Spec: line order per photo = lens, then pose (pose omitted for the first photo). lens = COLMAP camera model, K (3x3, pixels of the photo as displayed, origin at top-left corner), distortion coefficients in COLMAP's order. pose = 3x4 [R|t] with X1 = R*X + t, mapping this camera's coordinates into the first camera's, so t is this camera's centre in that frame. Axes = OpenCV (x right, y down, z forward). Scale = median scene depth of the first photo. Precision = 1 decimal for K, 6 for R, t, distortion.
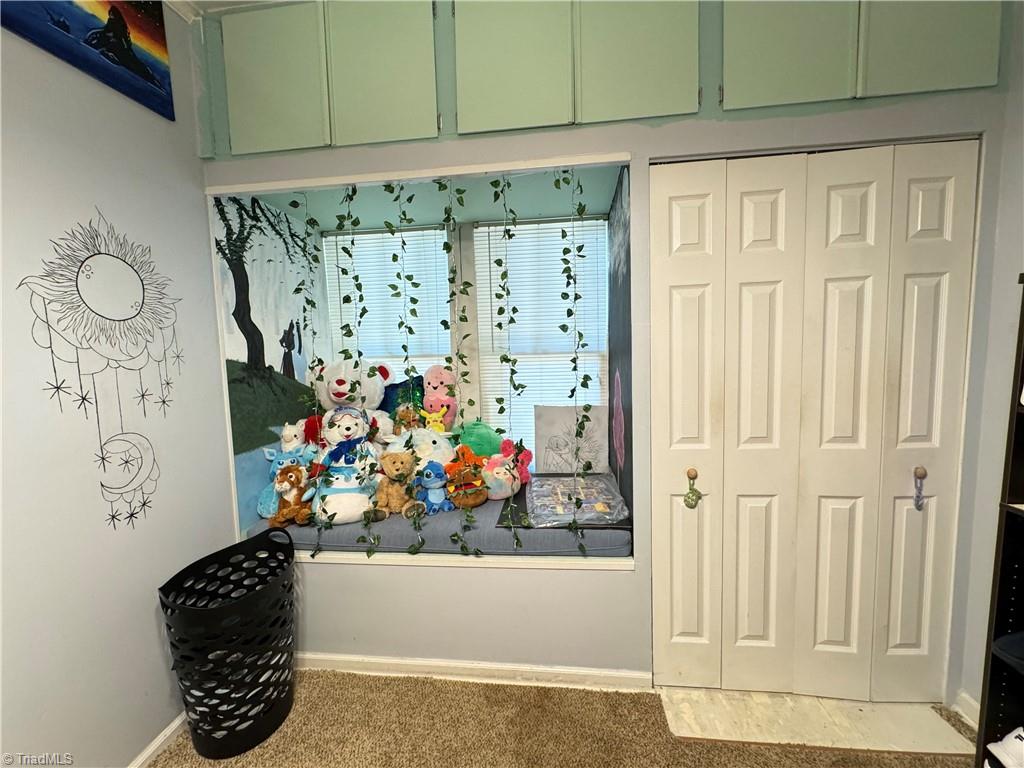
lens RADIAL K [[405.3, 0, 511.1], [0, 405.3, 384.0], [0, 0, 1]] dist [-0.001696, 0.000294]
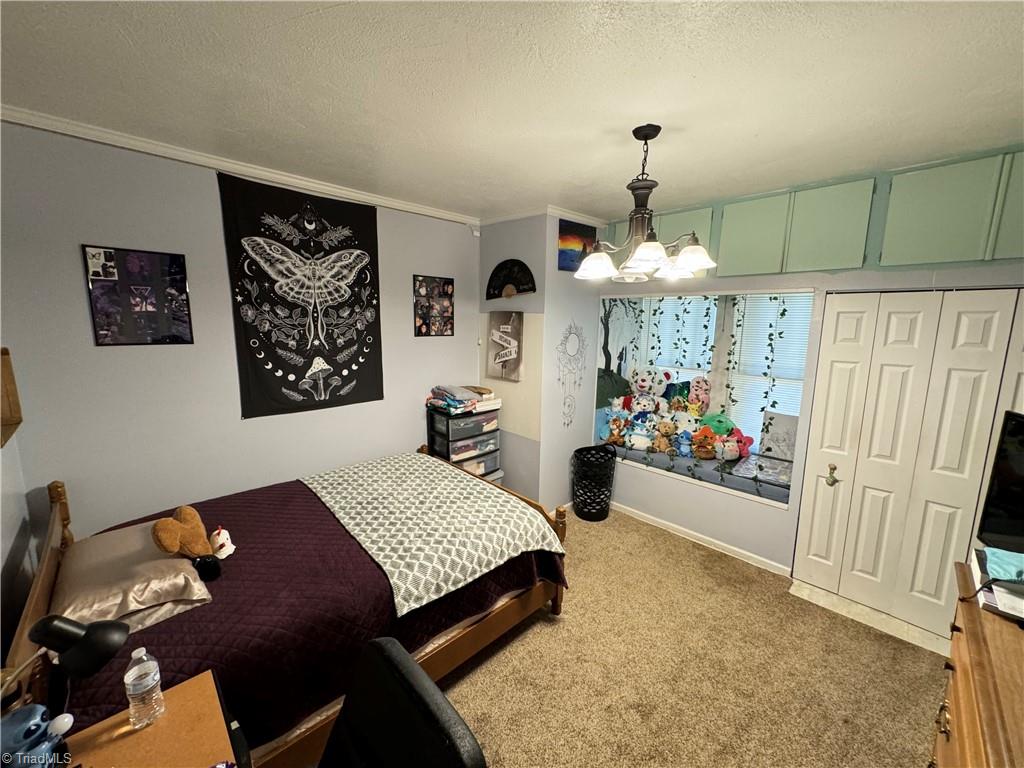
lens RADIAL K [[405.3, 0, 514.2], [0, 405.3, 386.7], [0, 0, 1]] dist [-0.001696, 0.000294]
pose [[0.771942, 0.144753, -0.618993, 0.386131], [-0.093806, 0.989008, 0.114297, -0.179188], [0.628734, -0.030165, 0.777035, -1.134963]]
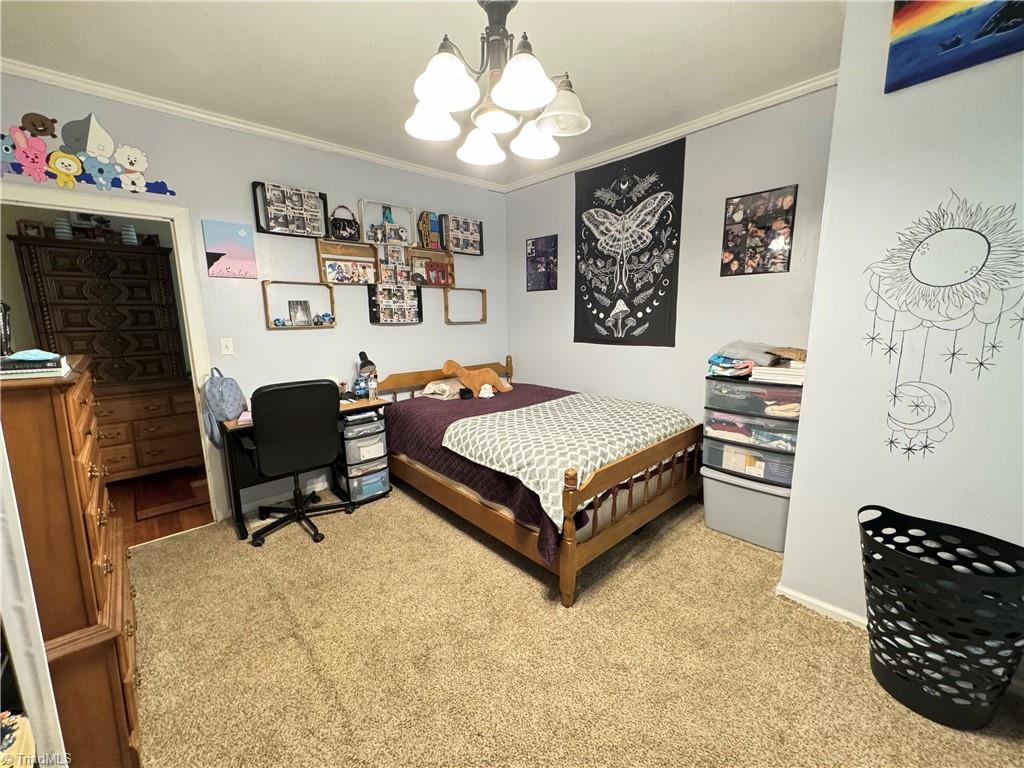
lens RADIAL K [[405.3, 0, 509.5], [0, 405.3, 384.8], [0, 0, 1]] dist [-0.001696, 0.000294]
pose [[-0.659984, 0.162313, -0.733537, 0.576548], [-0.037759, 0.967982, 0.248163, -0.096402], [0.750330, 0.191481, -0.632724, 0.660777]]
